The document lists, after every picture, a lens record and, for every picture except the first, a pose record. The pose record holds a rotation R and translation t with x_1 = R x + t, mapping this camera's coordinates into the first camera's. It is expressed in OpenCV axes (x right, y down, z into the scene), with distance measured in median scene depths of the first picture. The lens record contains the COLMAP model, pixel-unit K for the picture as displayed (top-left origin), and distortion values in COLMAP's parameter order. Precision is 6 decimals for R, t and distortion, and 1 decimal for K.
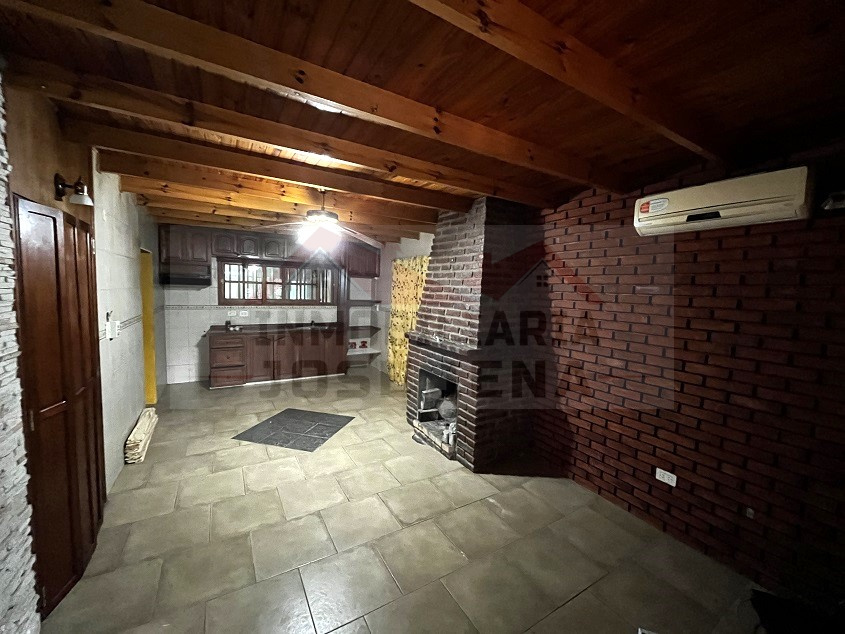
lens RADIAL K [[340.7, 0, 421.9], [0, 340.7, 317.0], [0, 0, 1]] dist [0.000471, -0.000706]
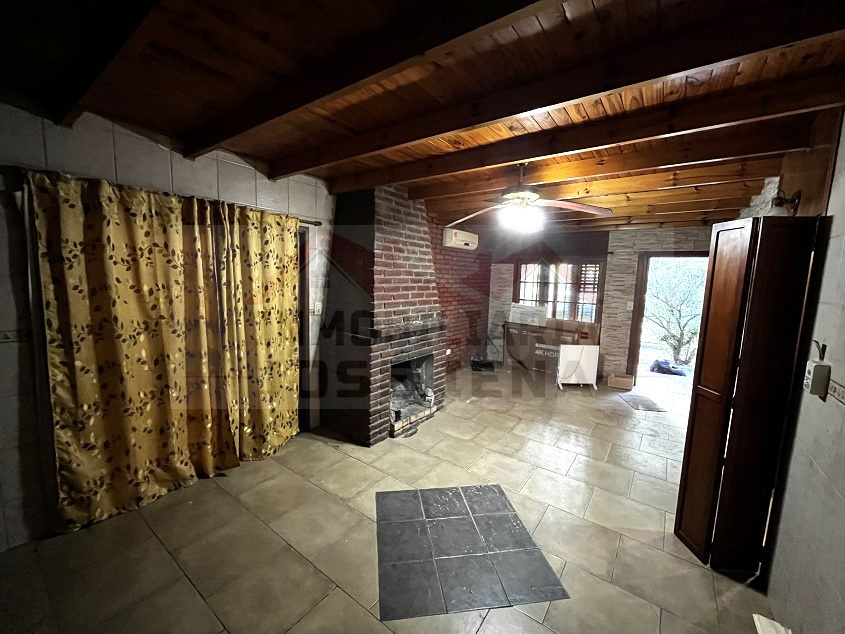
lens RADIAL K [[340.7, 0, 422.2], [0, 340.7, 317.2], [0, 0, 1]] dist [0.000471, -0.000706]
pose [[-0.393888, -0.157235, 0.905610, -0.868696], [0.033444, 0.982156, 0.185071, -0.137117], [-0.918550, 0.103185, -0.381600, 1.358719]]
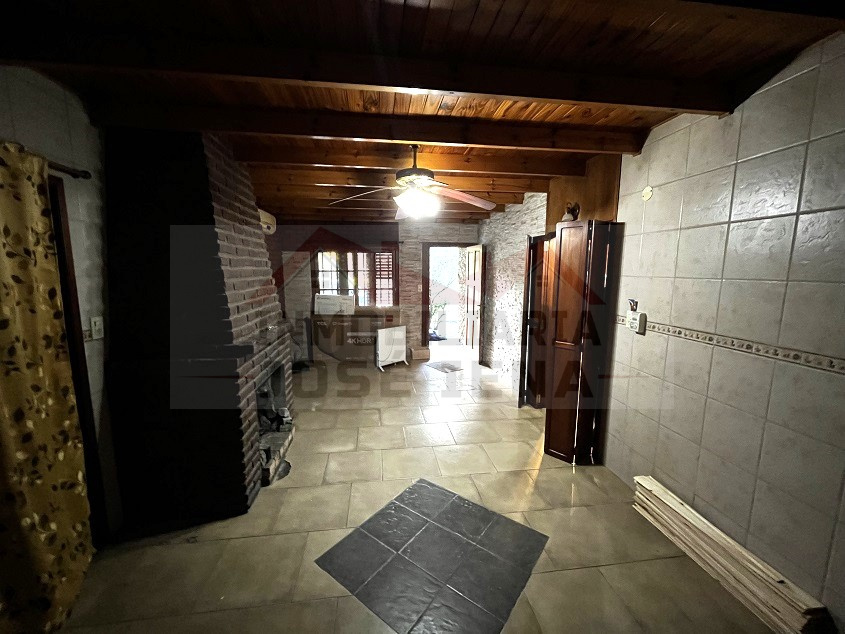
lens RADIAL K [[340.7, 0, 422.6], [0, 340.7, 317.2], [0, 0, 1]] dist [0.000471, -0.000706]
pose [[-0.920557, -0.092309, 0.379545, -0.557315], [-0.003176, 0.973412, 0.229040, -0.135131], [-0.390596, 0.209639, -0.896374, 1.540721]]
